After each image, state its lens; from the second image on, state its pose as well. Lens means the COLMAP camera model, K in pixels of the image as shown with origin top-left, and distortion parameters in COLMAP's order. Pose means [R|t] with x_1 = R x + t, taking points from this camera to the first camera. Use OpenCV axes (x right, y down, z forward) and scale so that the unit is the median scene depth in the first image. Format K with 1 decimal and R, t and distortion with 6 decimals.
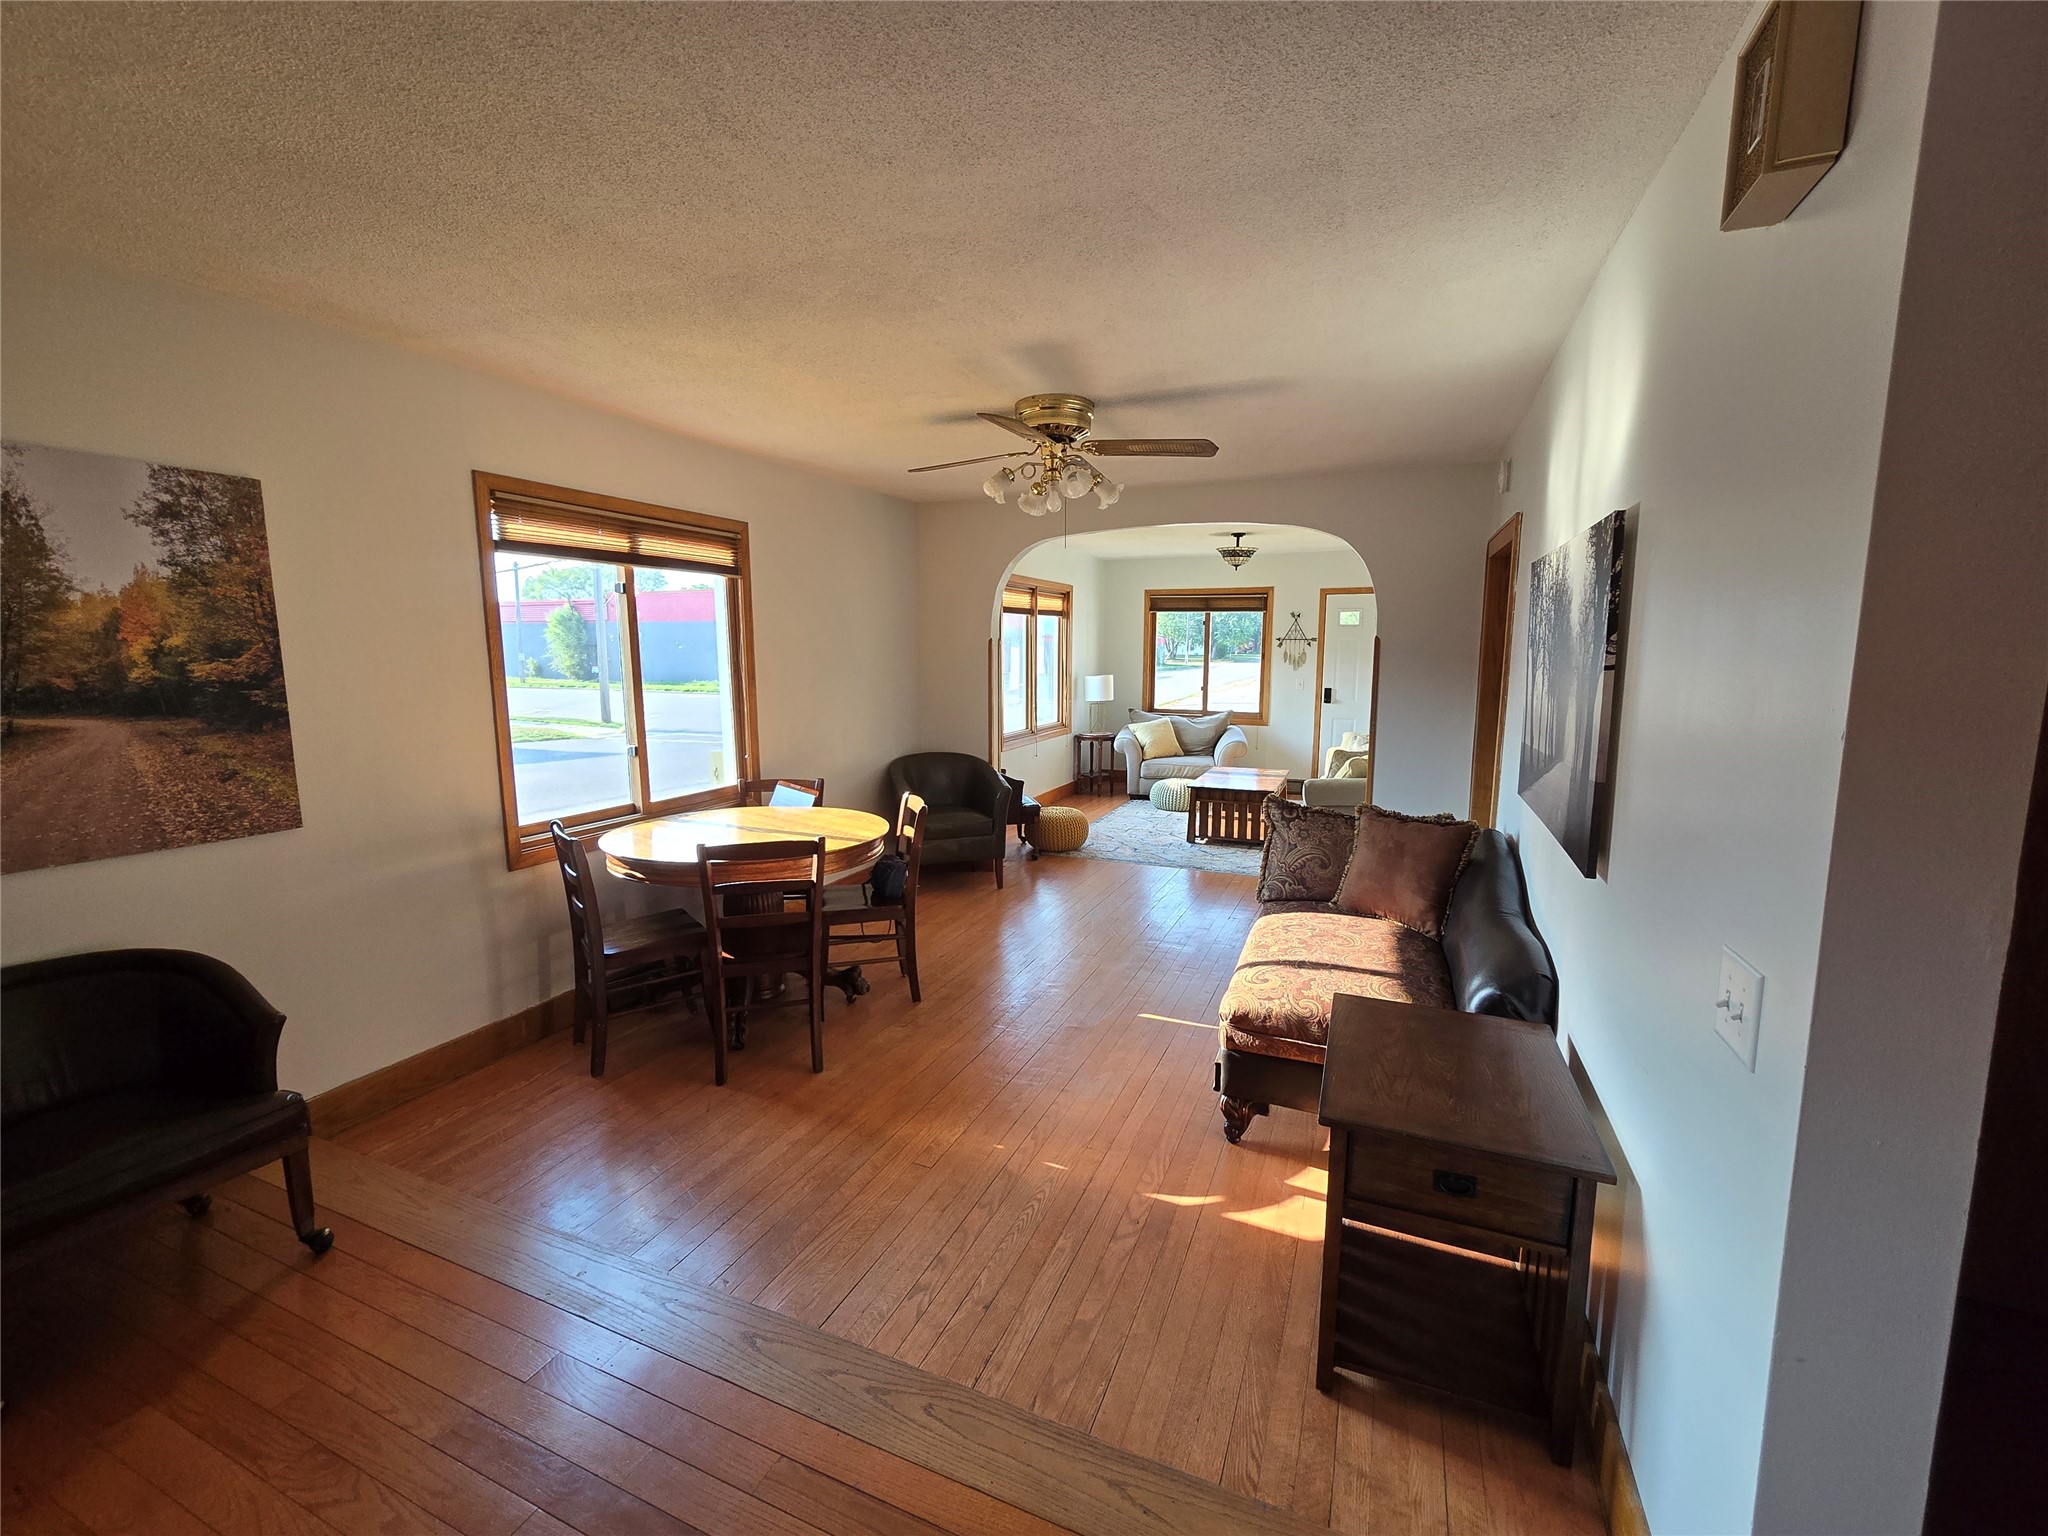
lens RADIAL K [[841.7, 0, 1029.9], [0, 841.7, 764.8], [0, 0, 1]] dist [0.002636, -0.001122]
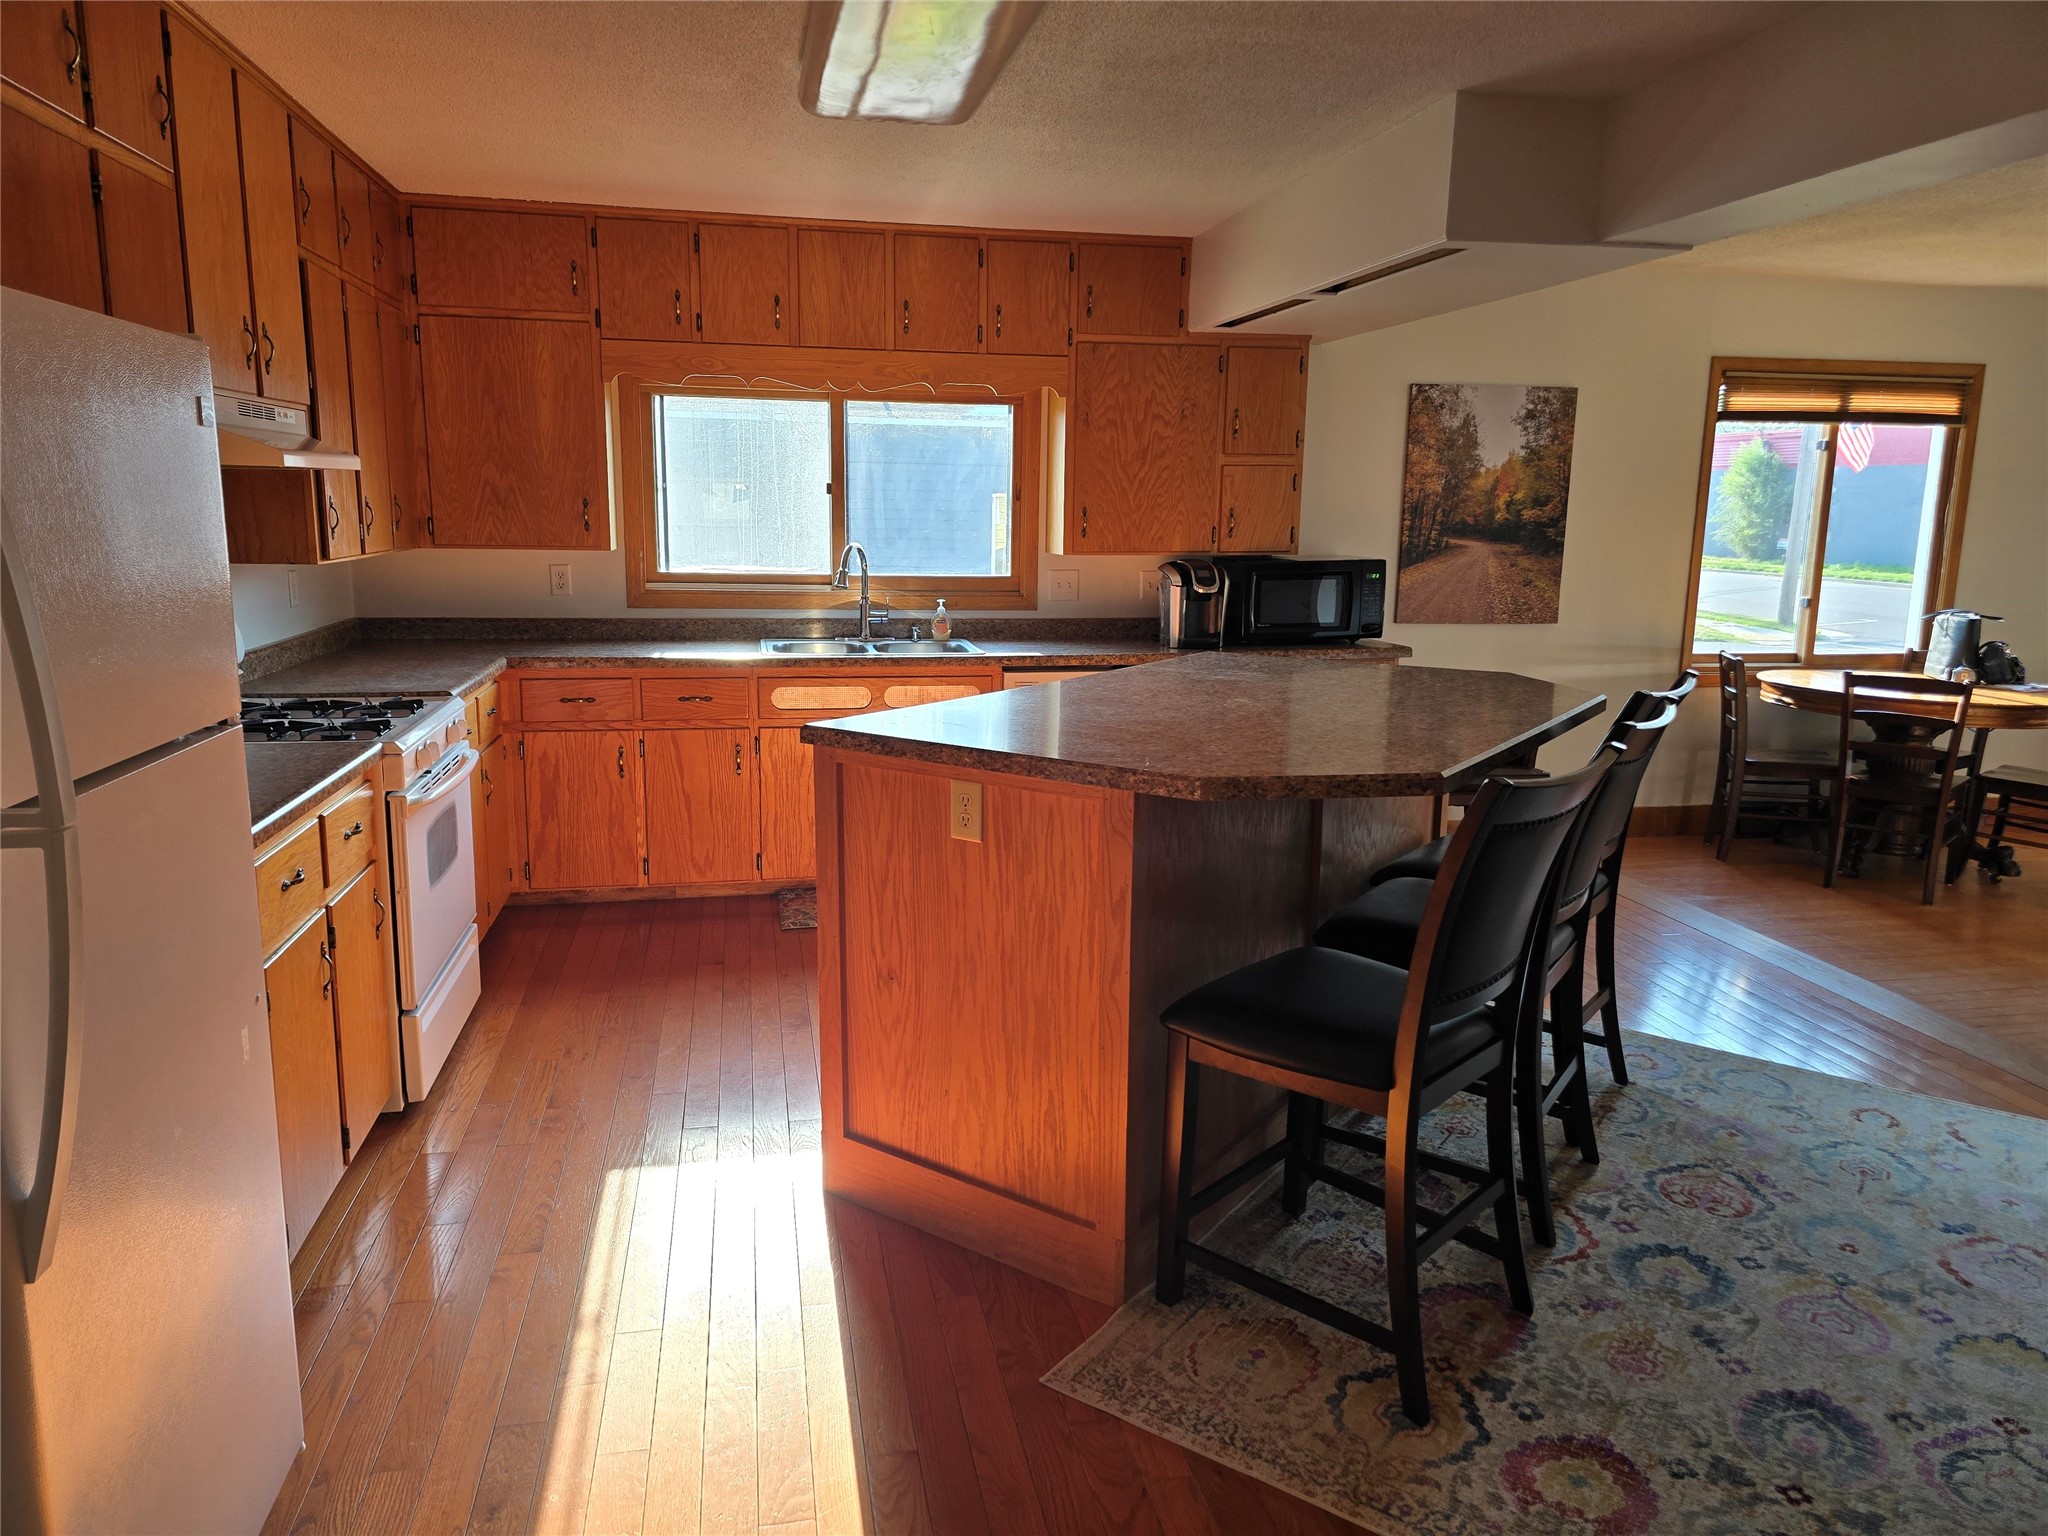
lens RADIAL K [[1371.5, 0, 1003.2], [0, 1371.5, 757.9], [0, 0, 1]] dist [0.065282, -0.055827]
pose [[0.556871, 0.156767, -0.815671, 0.432179], [-0.126782, 0.986563, 0.103055, 0.127387], [0.820866, 0.046024, 0.569264, -0.825593]]
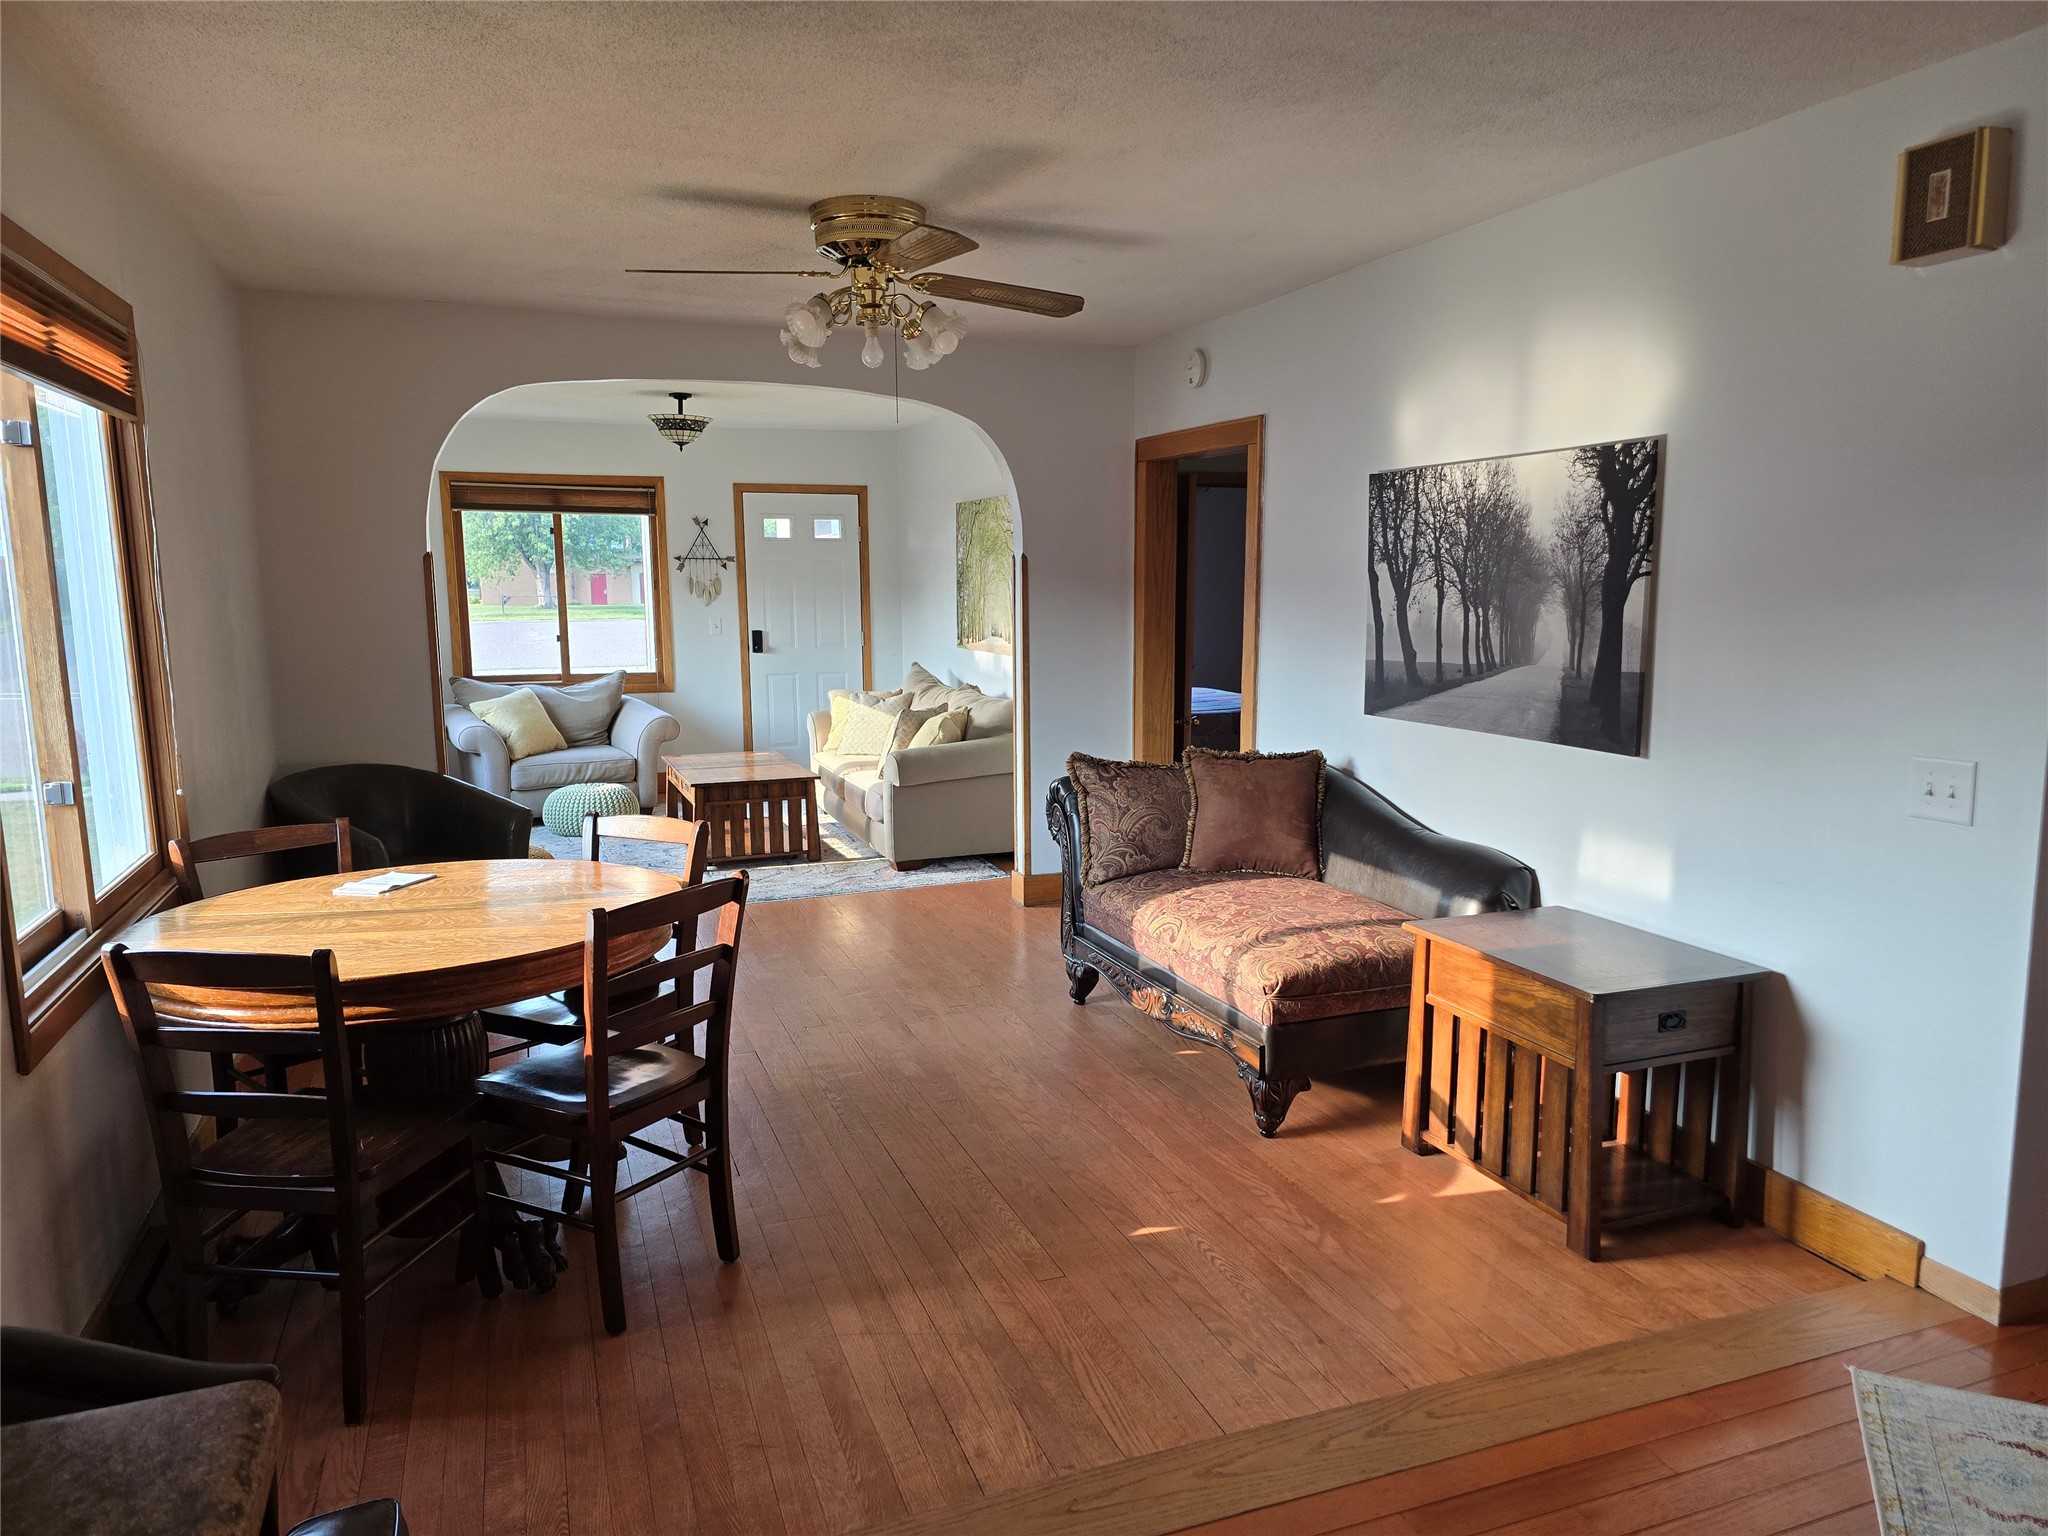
lens RADIAL K [[1371.5, 0, 1034.5], [0, 1371.5, 777.9], [0, 0, 1]] dist [0.065282, -0.055827]
pose [[0.720703, -0.108669, 0.684674, -0.638527], [0.103874, 0.993415, 0.048330, -0.006648], [-0.685417, 0.036288, 0.727246, 0.093081]]
